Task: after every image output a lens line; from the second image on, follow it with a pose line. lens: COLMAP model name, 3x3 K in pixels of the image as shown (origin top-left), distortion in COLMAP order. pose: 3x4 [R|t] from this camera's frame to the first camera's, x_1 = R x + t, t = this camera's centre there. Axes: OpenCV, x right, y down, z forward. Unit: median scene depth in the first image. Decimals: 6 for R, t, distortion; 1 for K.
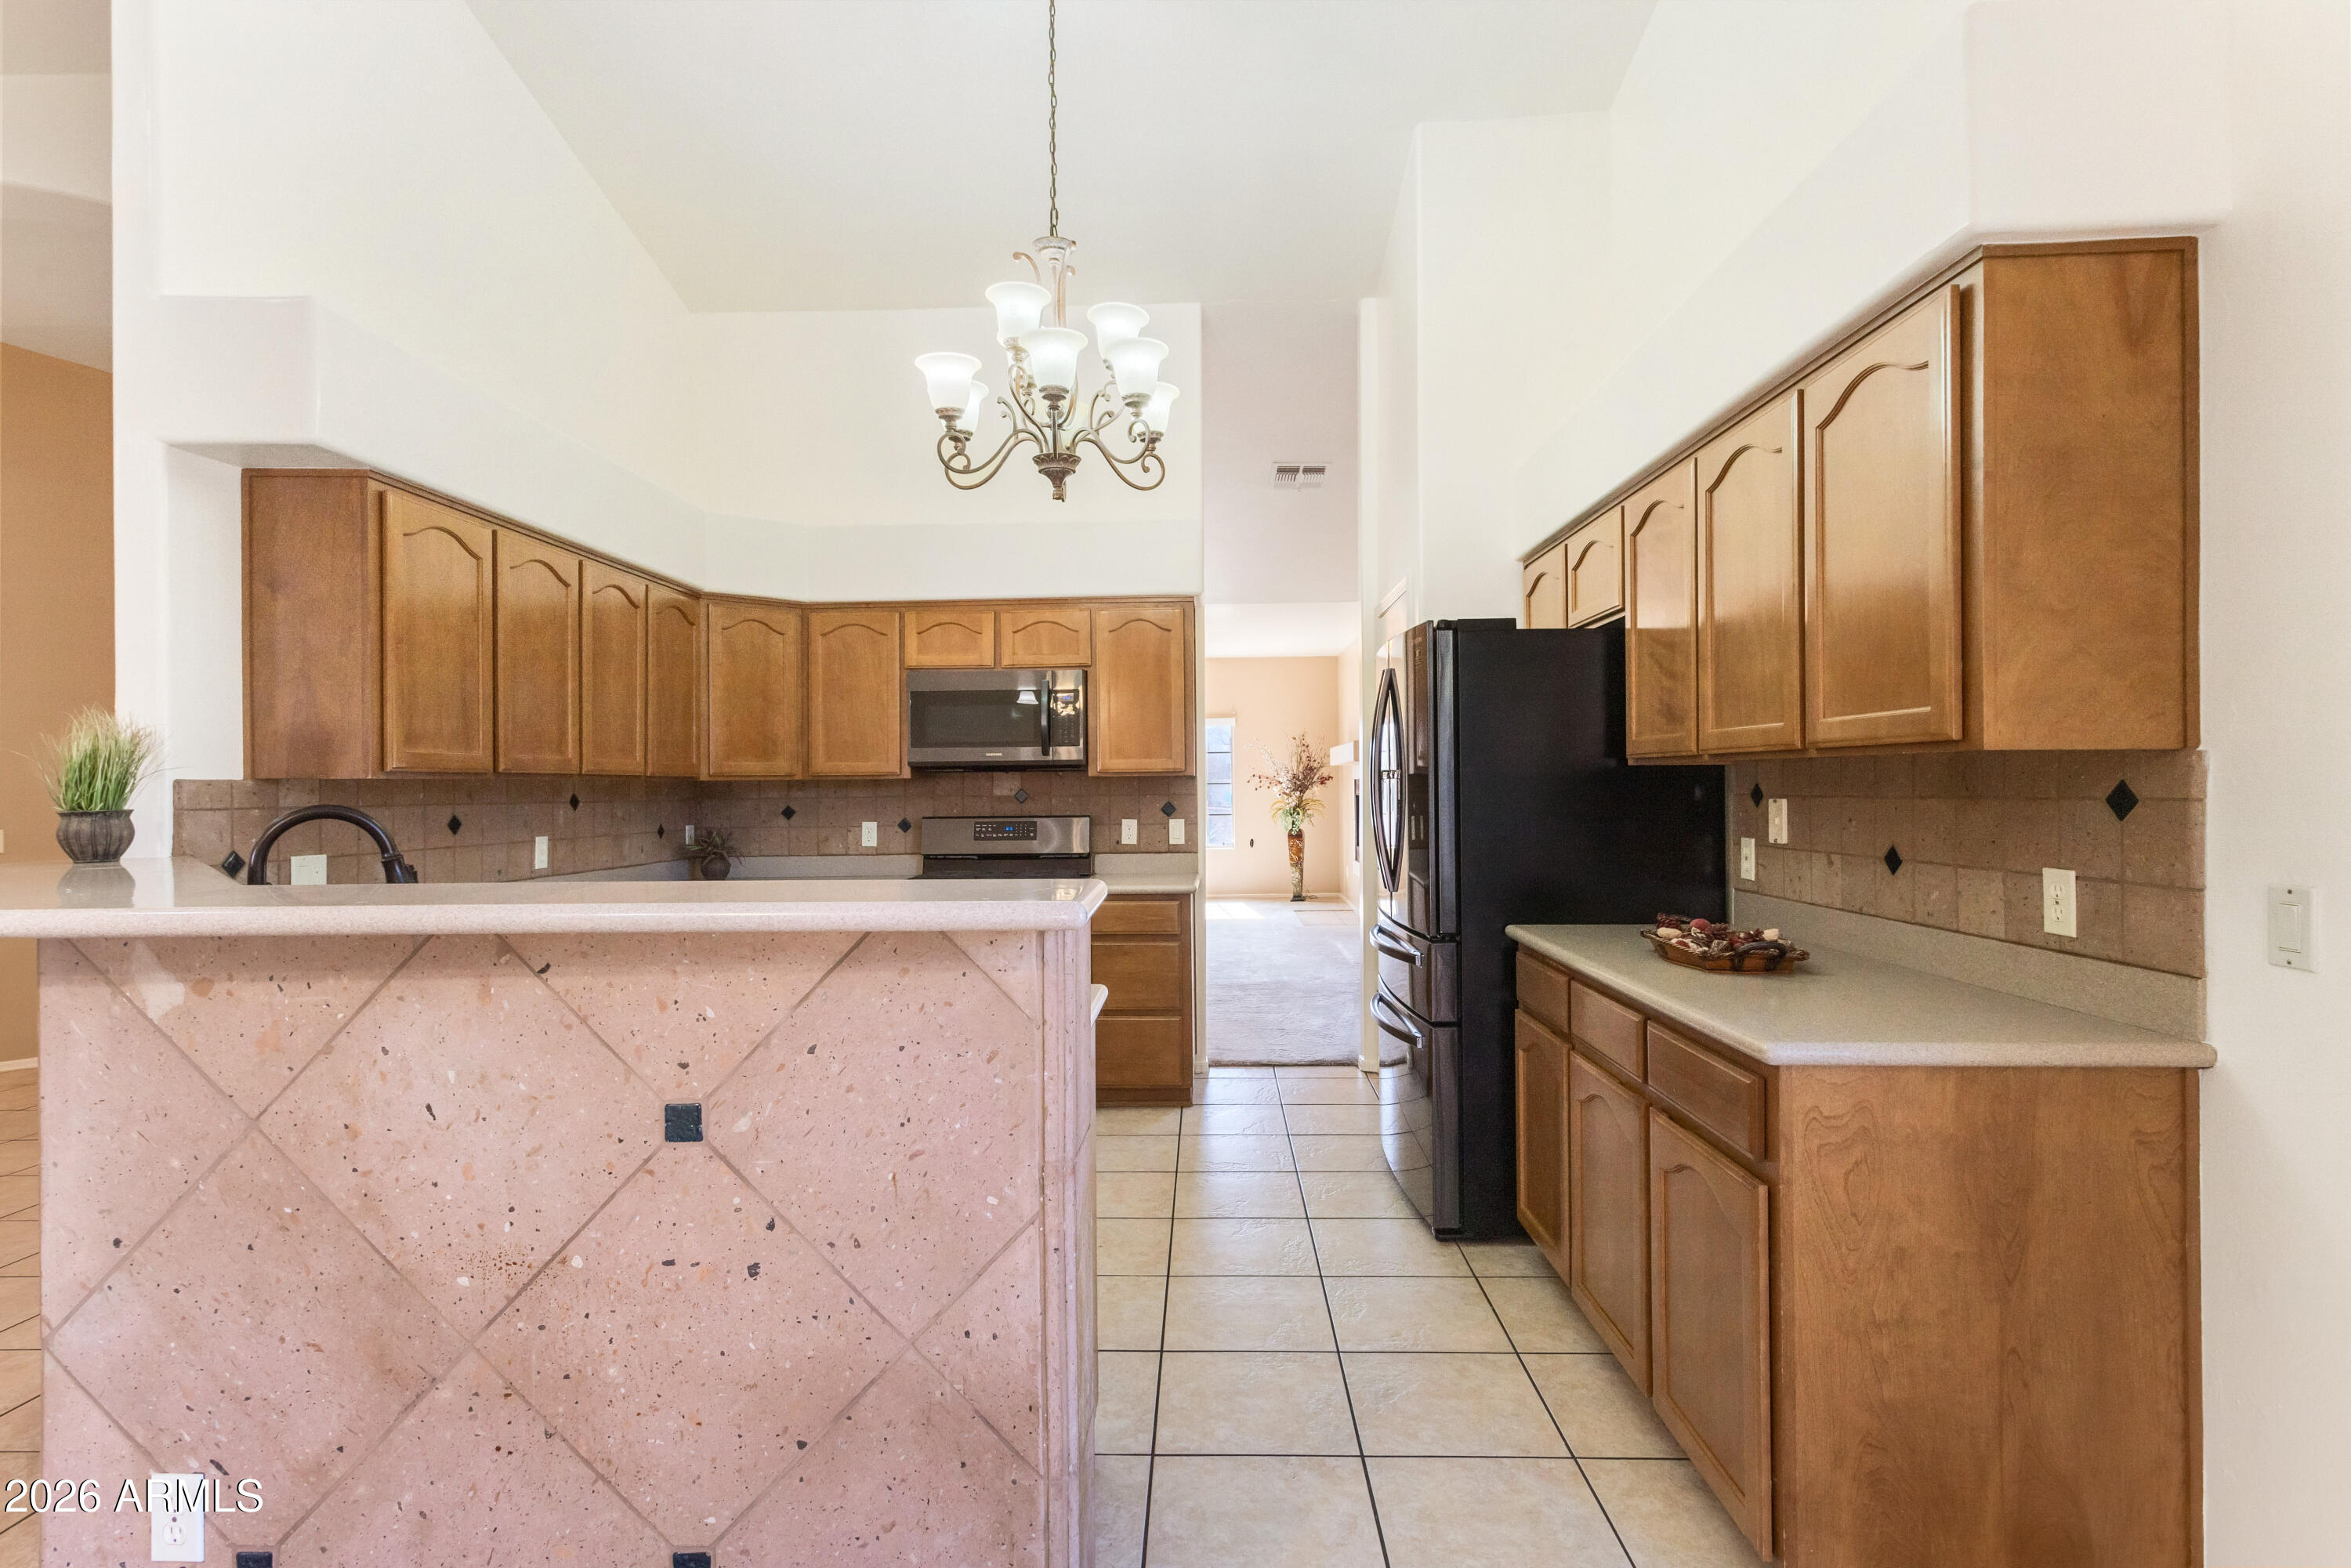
lens RADIAL K [[1137.4, 0, 1175.5], [0, 1137.4, 784.0], [0, 0, 1]] dist [0.008558, -0.000333]
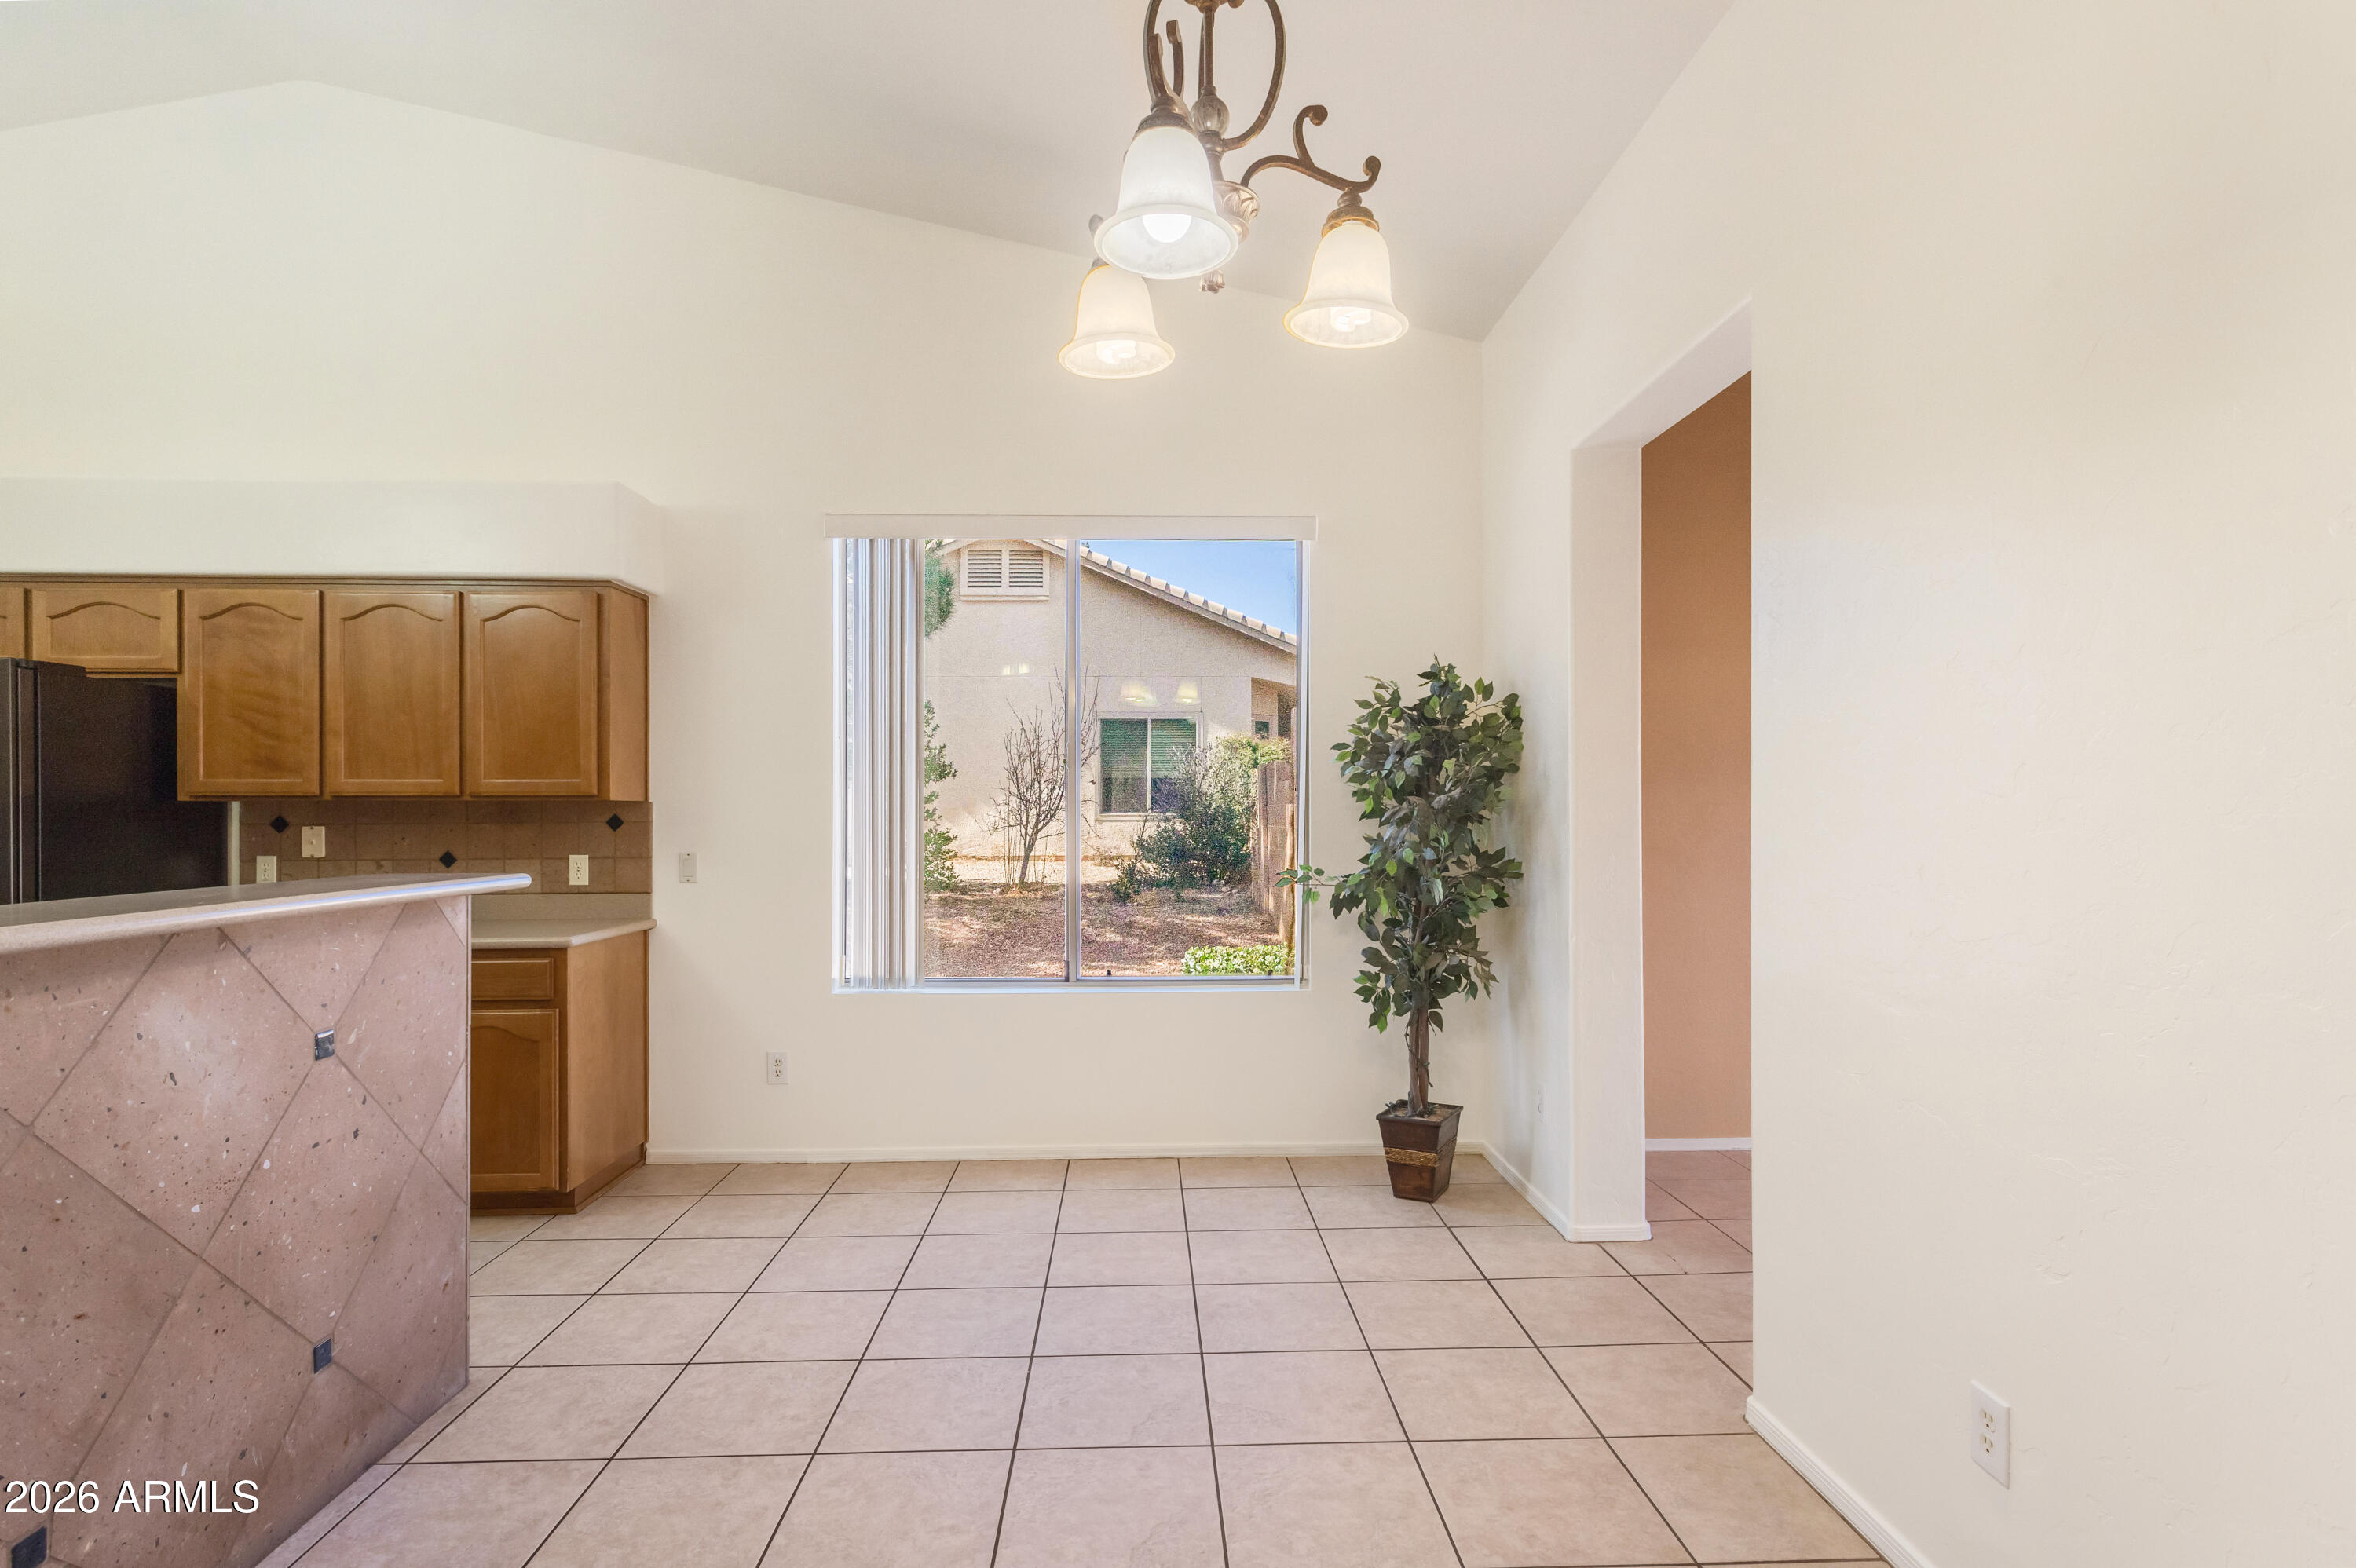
lens RADIAL K [[1147.4, 0, 1171.1], [0, 1147.4, 810.0], [0, 0, 1]] dist [0.011104, 0.000433]
pose [[-0.059520, 0.008727, 0.998189, -0.947046], [0.001972, 0.999961, -0.008624, 0.006941], [-0.998225, 0.001455, -0.059535, 0.007881]]
